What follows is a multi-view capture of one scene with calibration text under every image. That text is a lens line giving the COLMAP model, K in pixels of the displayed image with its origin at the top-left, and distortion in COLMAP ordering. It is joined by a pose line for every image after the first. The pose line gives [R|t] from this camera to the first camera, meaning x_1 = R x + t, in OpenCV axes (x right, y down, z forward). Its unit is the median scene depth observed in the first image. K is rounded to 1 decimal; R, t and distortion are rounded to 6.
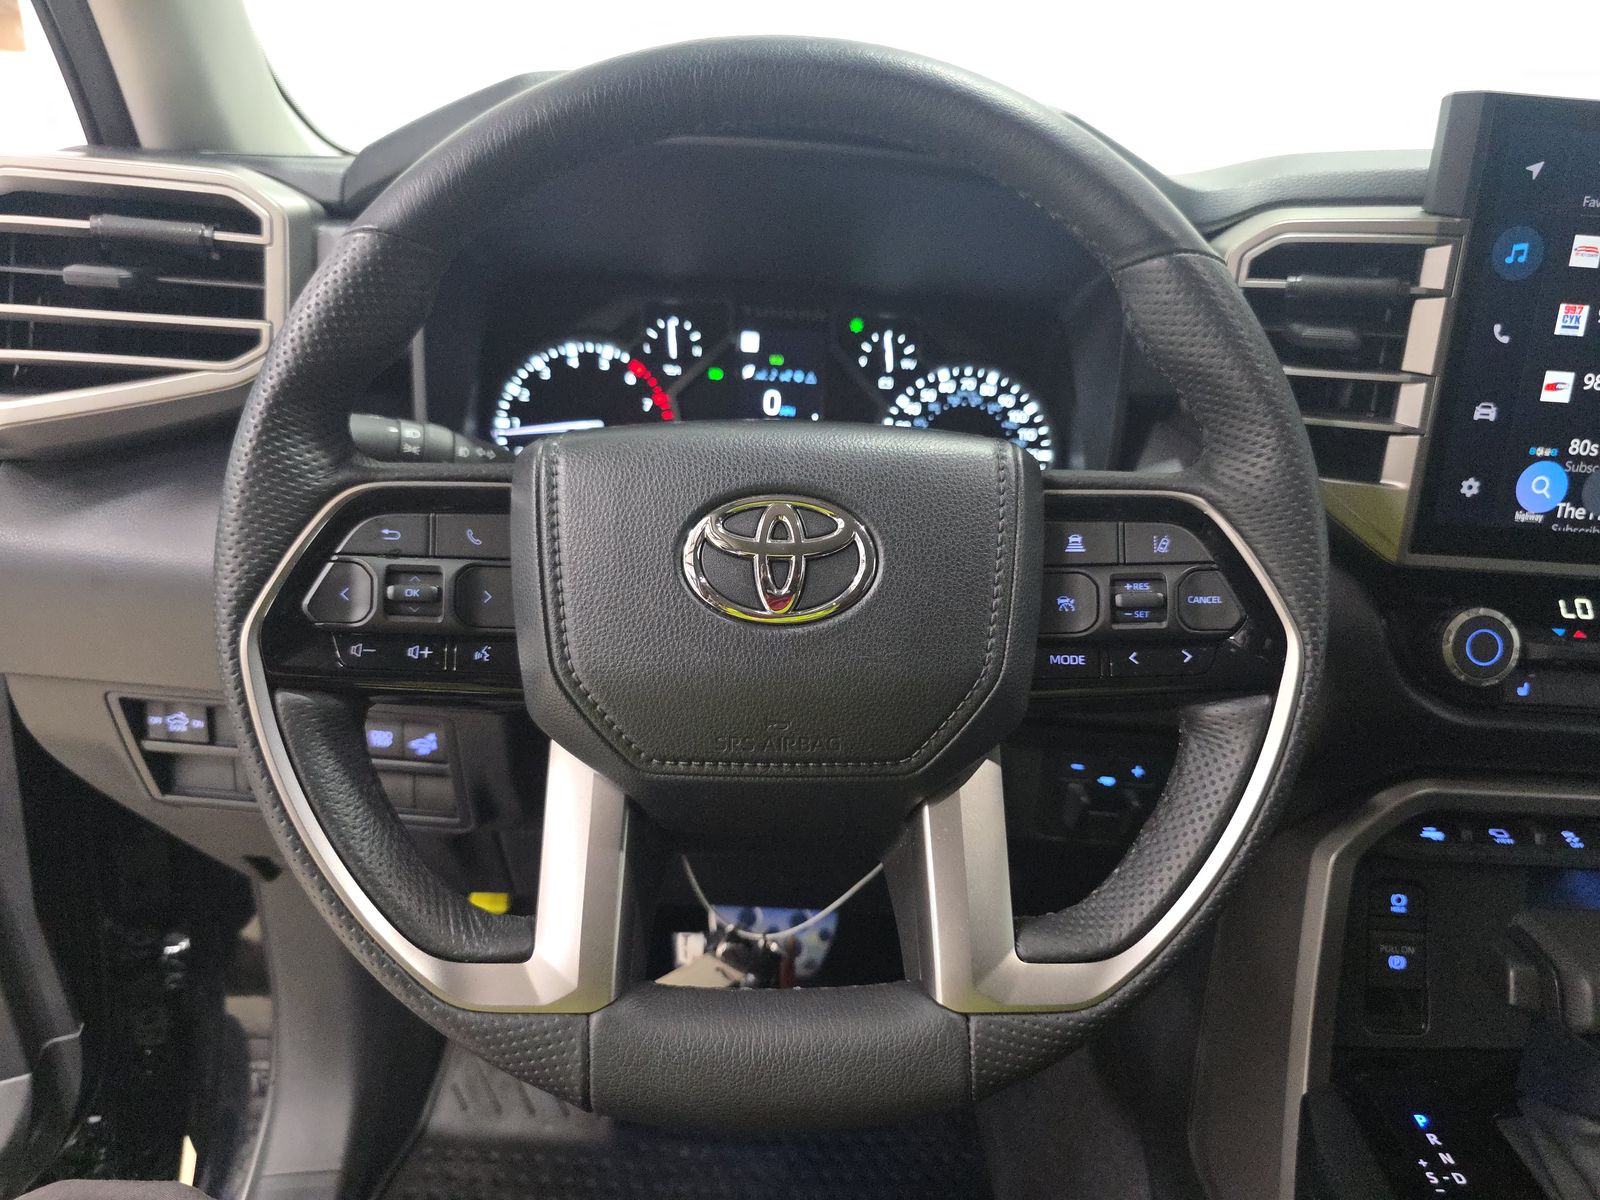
lens RADIAL K [[866.6, 0, 800.0], [0, 866.6, 600.0], [0, 0, 1]] dist [-0.002371, -0.012887]
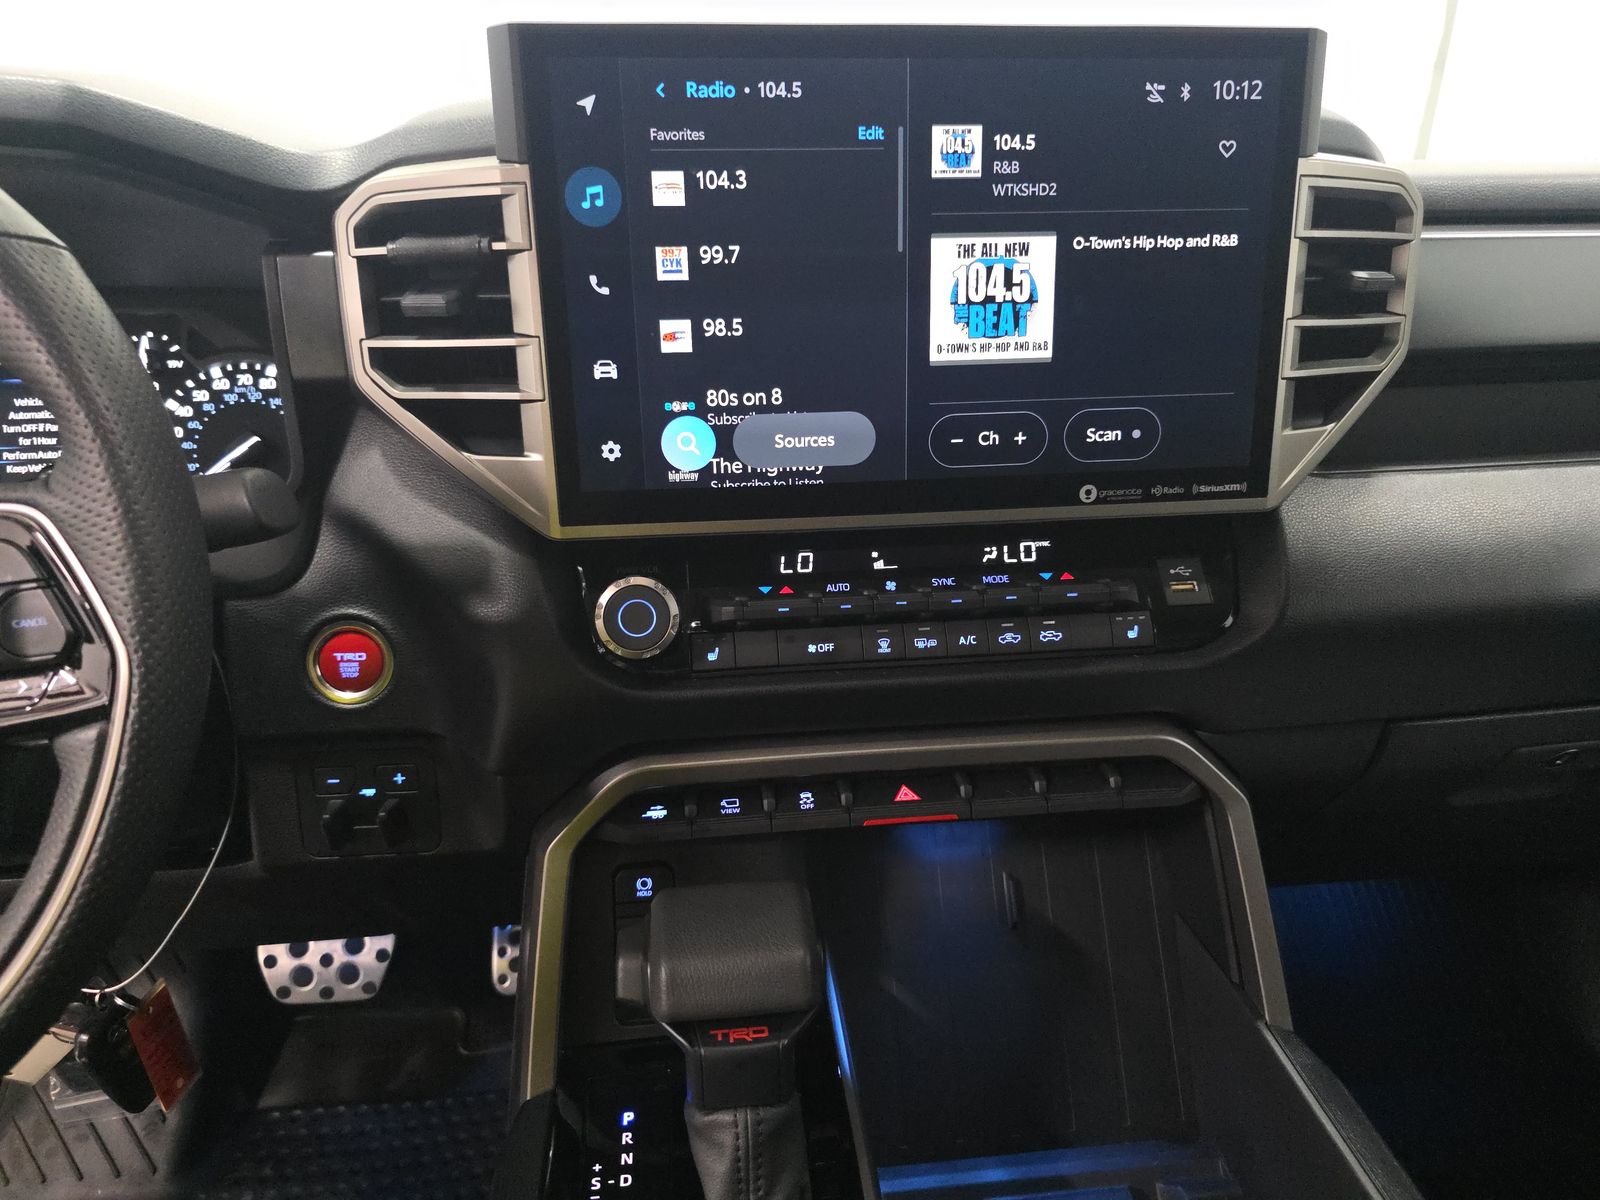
lens RADIAL K [[866.6, 0, 800.0], [0, 866.6, 600.0], [0, 0, 1]] dist [-0.002371, -0.012887]
pose [[0.991534, -0.103813, 0.077997, 0.884131], [0.101672, 0.994336, 0.030952, 0.022893], [-0.080769, -0.022760, 0.996473, 0.032753]]
